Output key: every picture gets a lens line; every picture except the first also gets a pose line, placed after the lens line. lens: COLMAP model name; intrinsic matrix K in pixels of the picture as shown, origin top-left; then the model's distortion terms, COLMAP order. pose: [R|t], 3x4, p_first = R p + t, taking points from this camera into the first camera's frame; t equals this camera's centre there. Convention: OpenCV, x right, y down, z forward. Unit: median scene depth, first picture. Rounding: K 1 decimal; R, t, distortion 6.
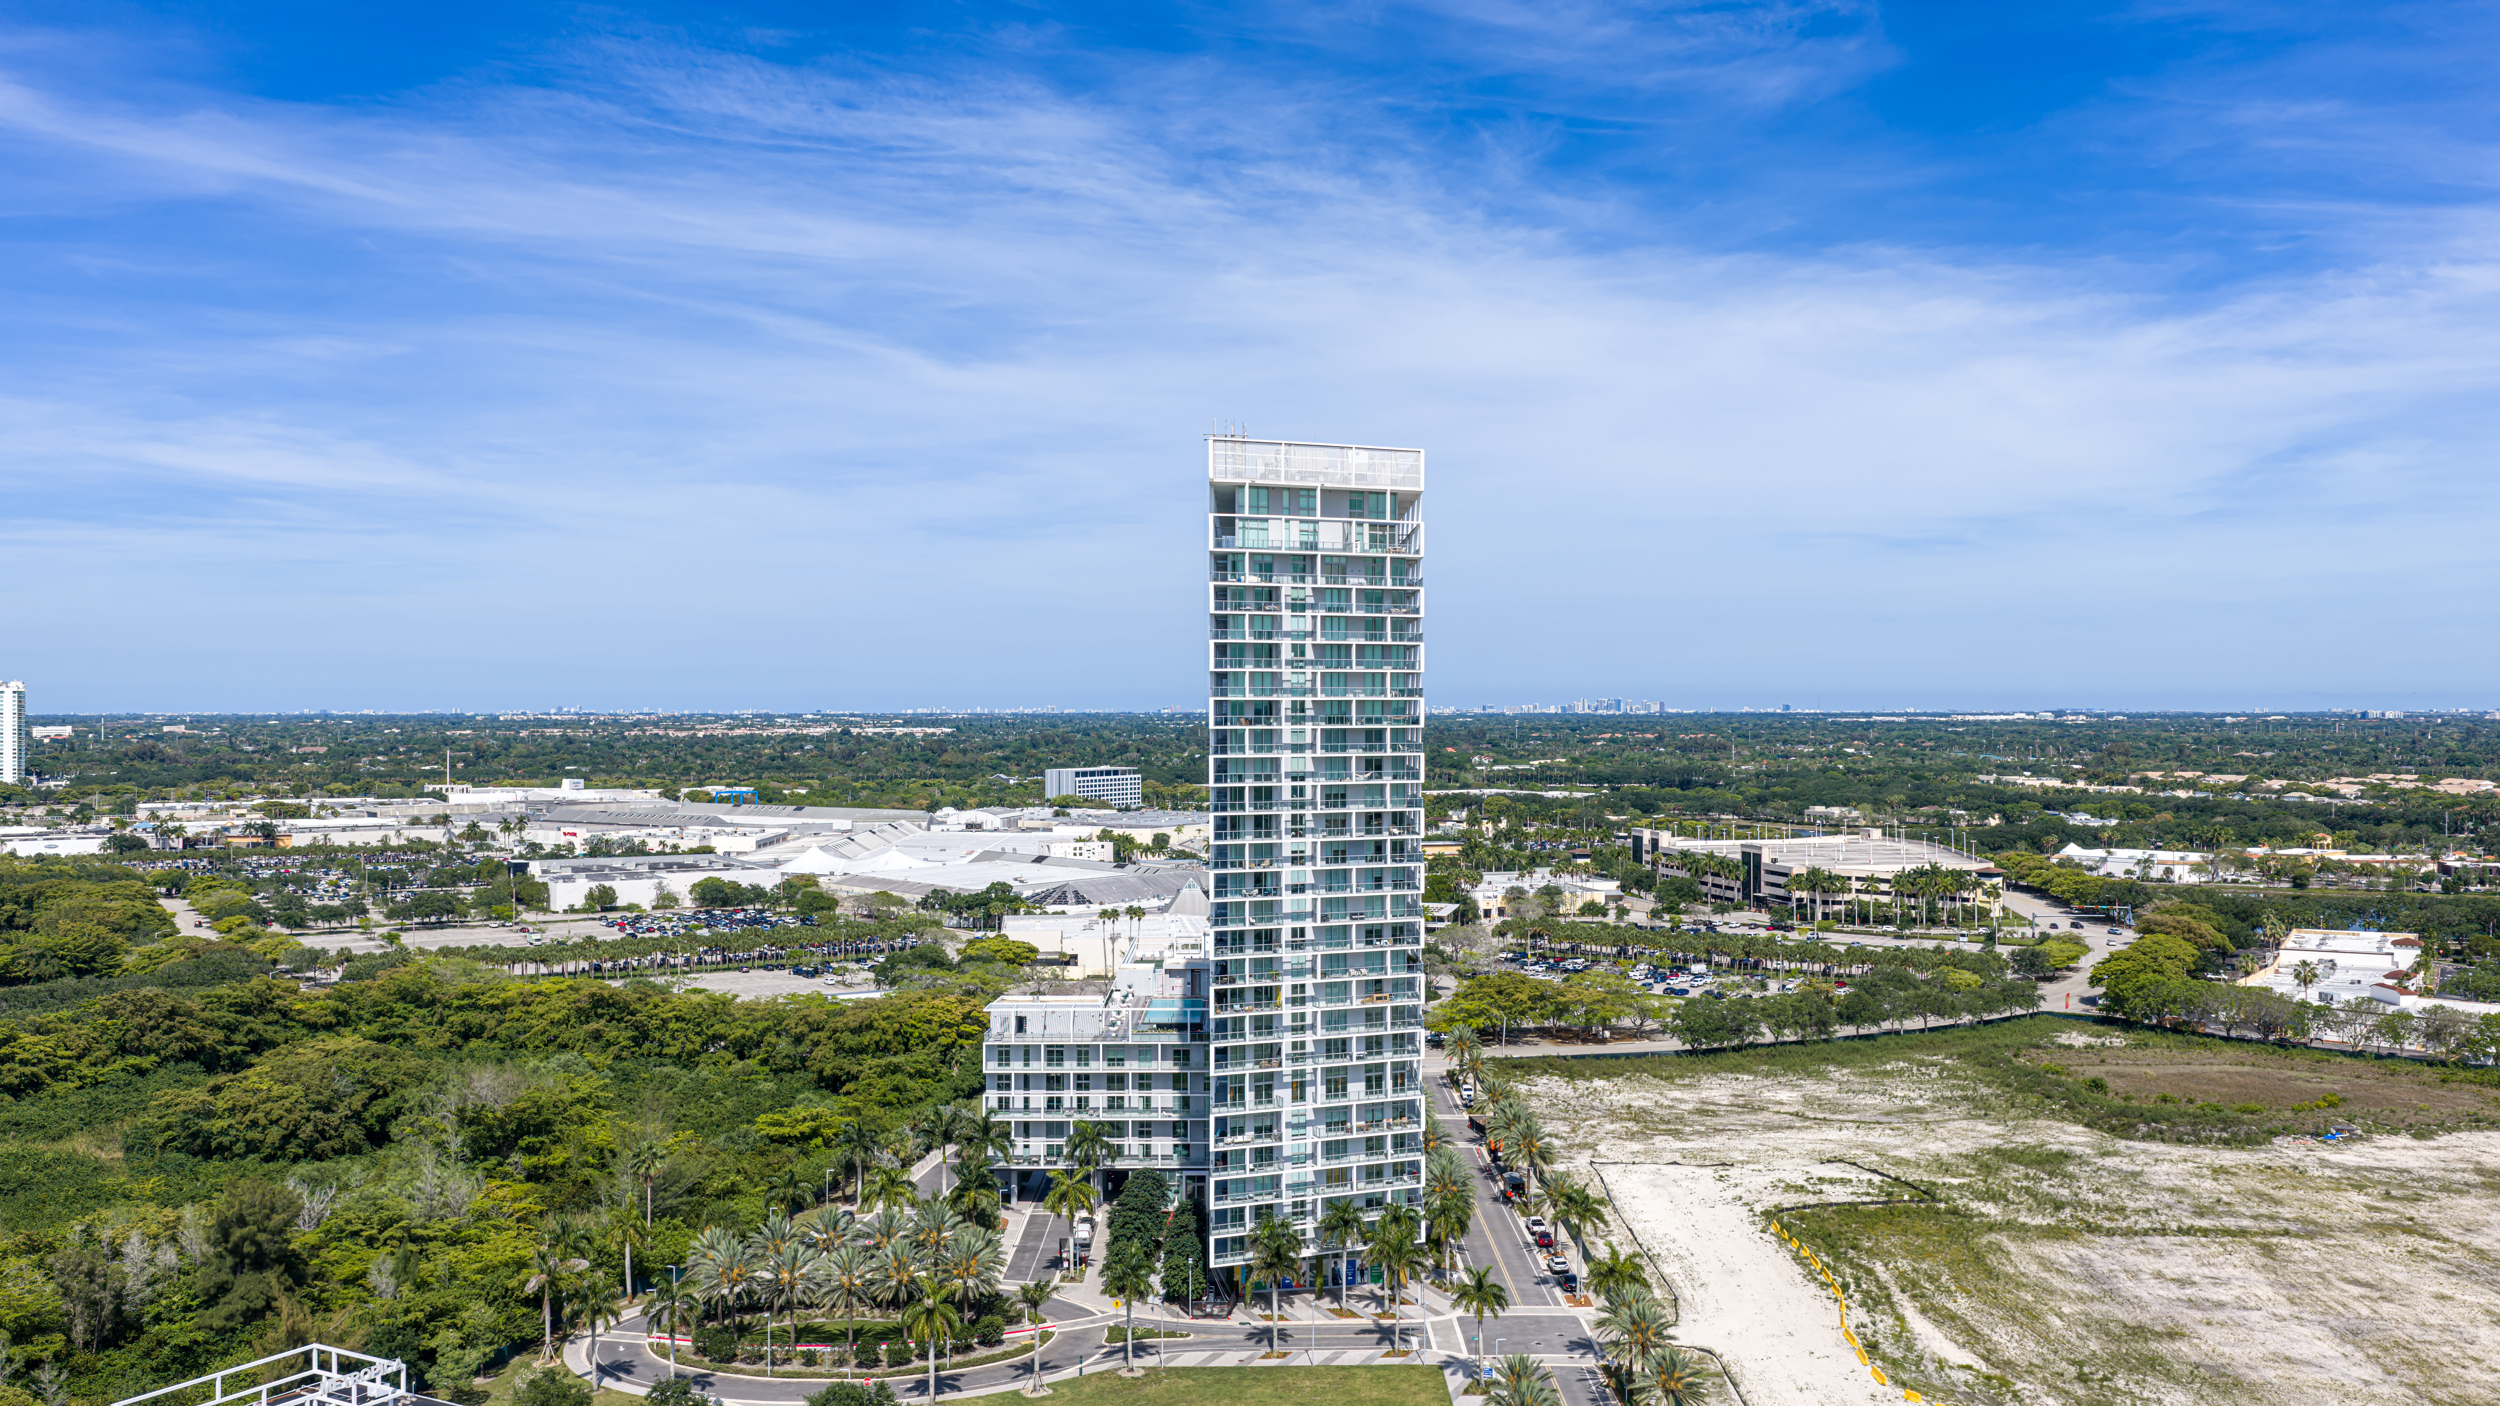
lens RADIAL K [[2089.0, 0, 1231.4], [0, 2089.0, 709.6], [0, 0, 1]] dist [0.005236, -0.018198]
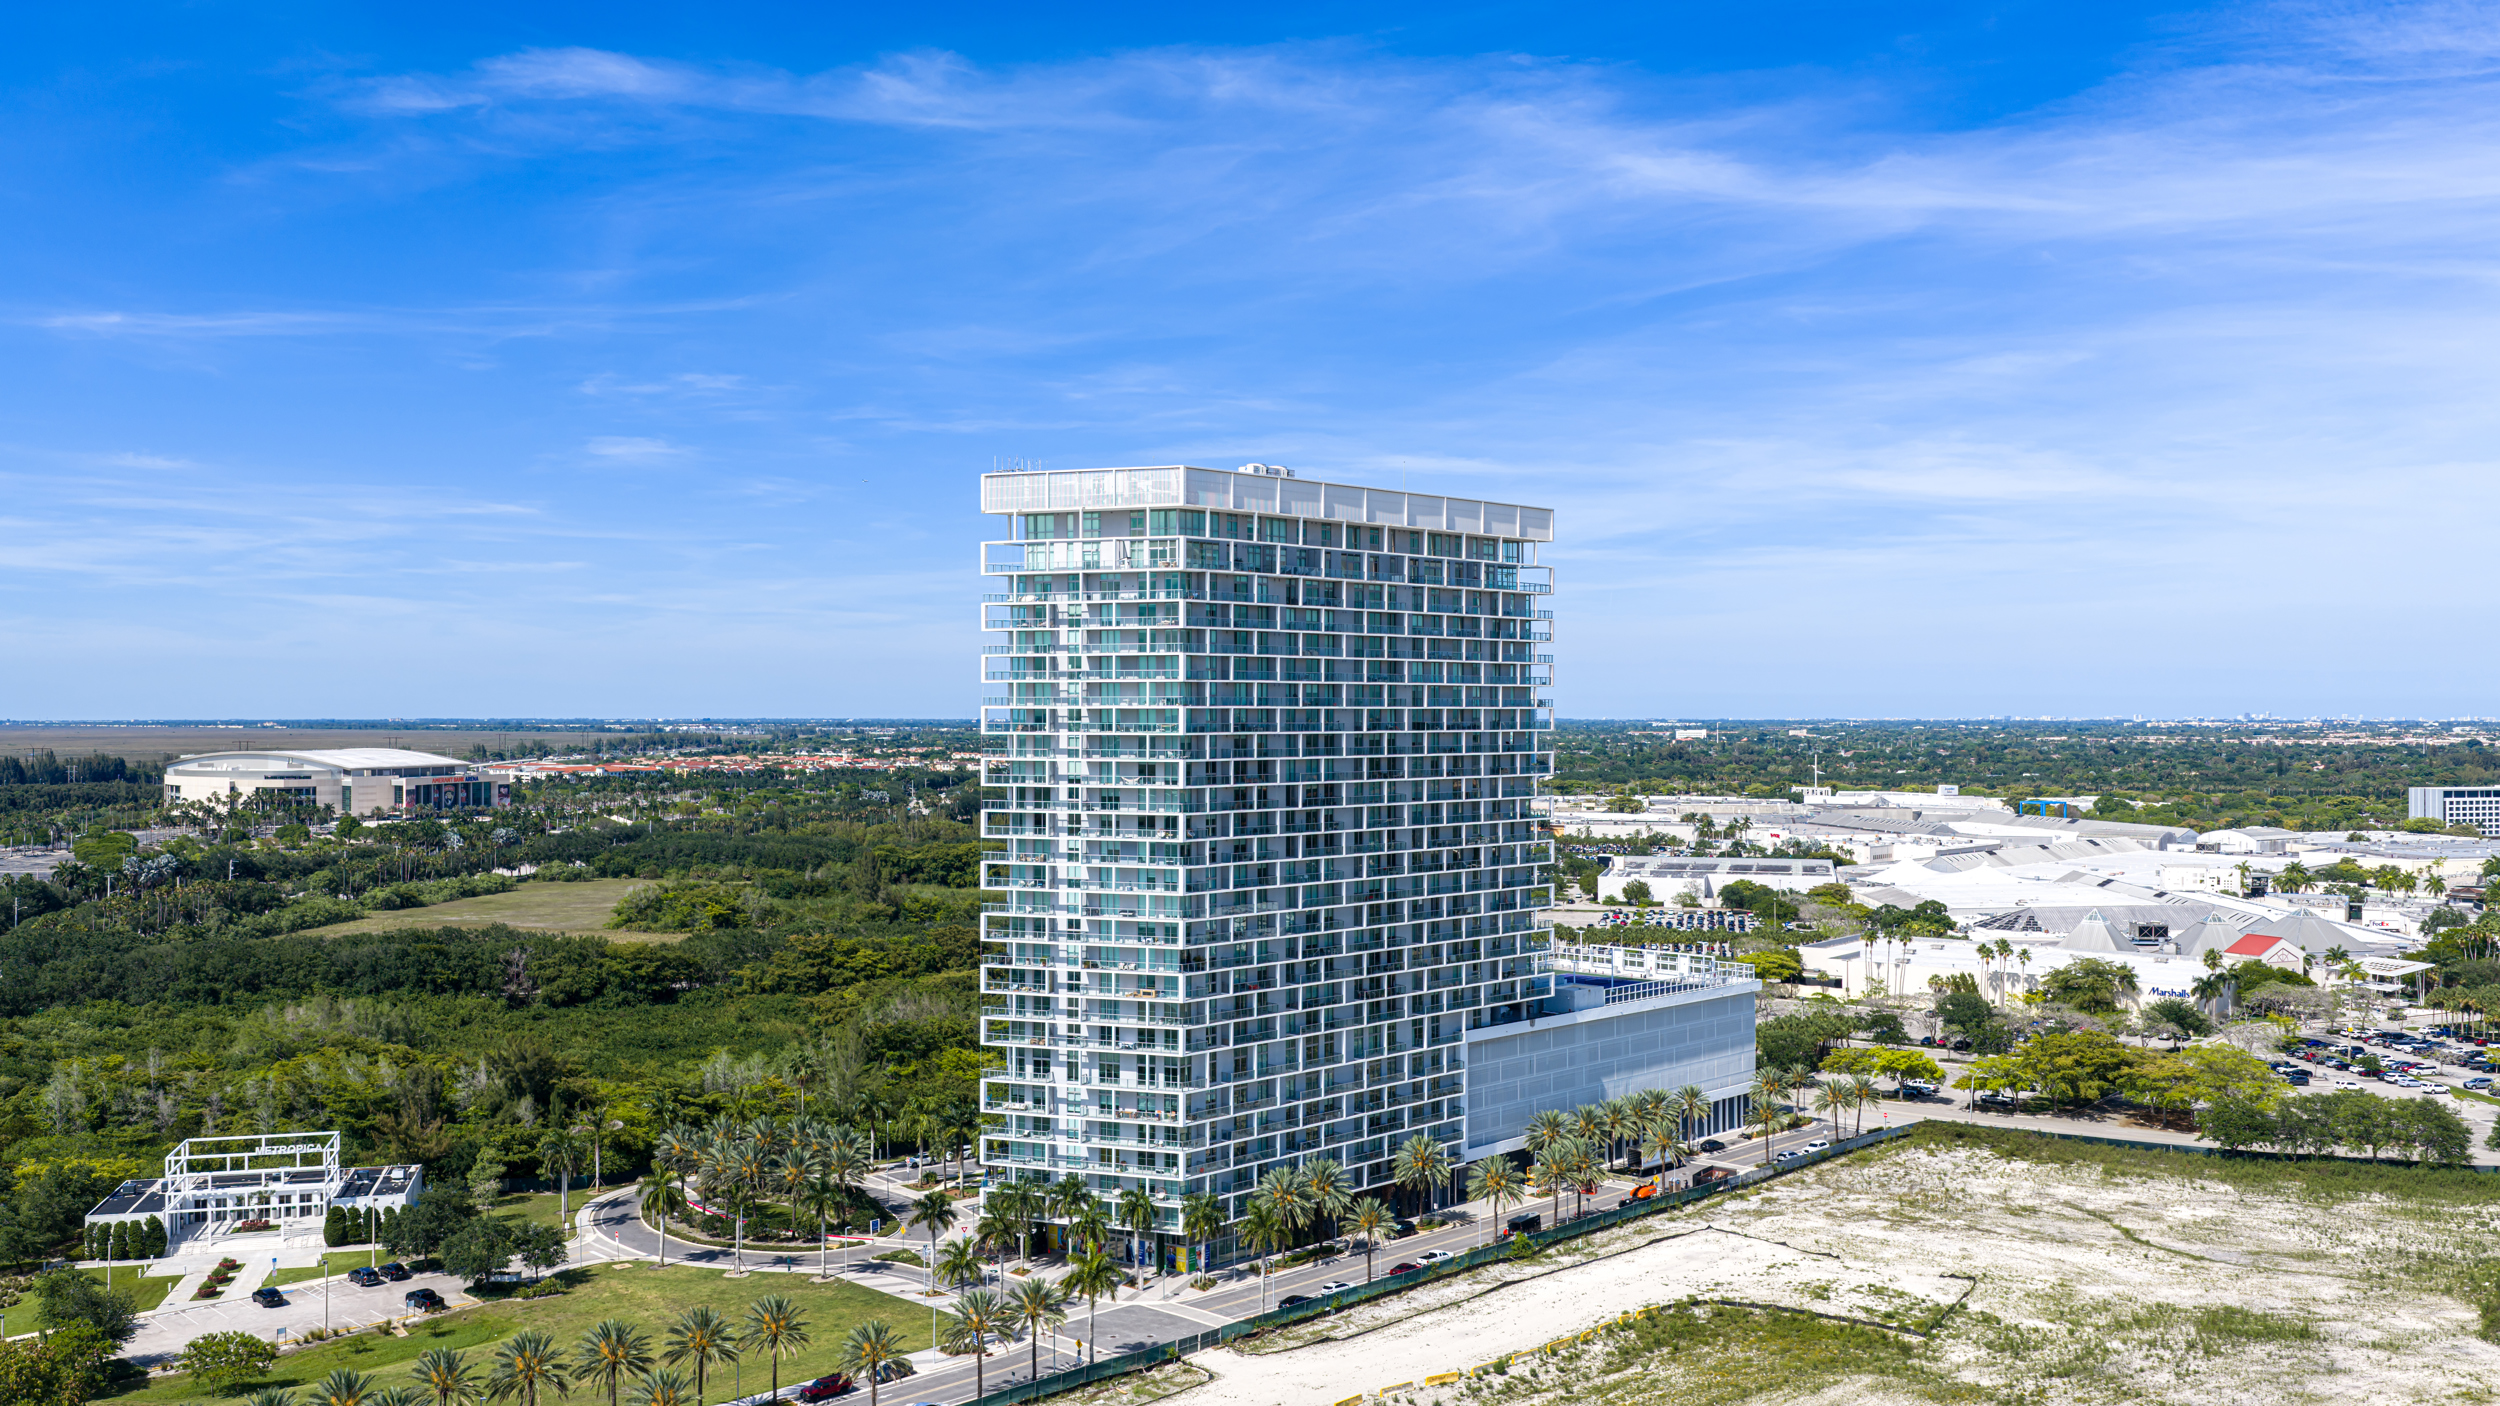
lens RADIAL K [[2089.0, 0, 1231.4], [0, 2089.0, 709.6], [0, 0, 1]] dist [0.005236, -0.018198]
pose [[0.711943, -0.002377, -0.702234, 0.840480], [-0.000167, 0.999994, -0.003554, -0.000230], [0.702238, 0.002647, 0.711938, 0.285736]]
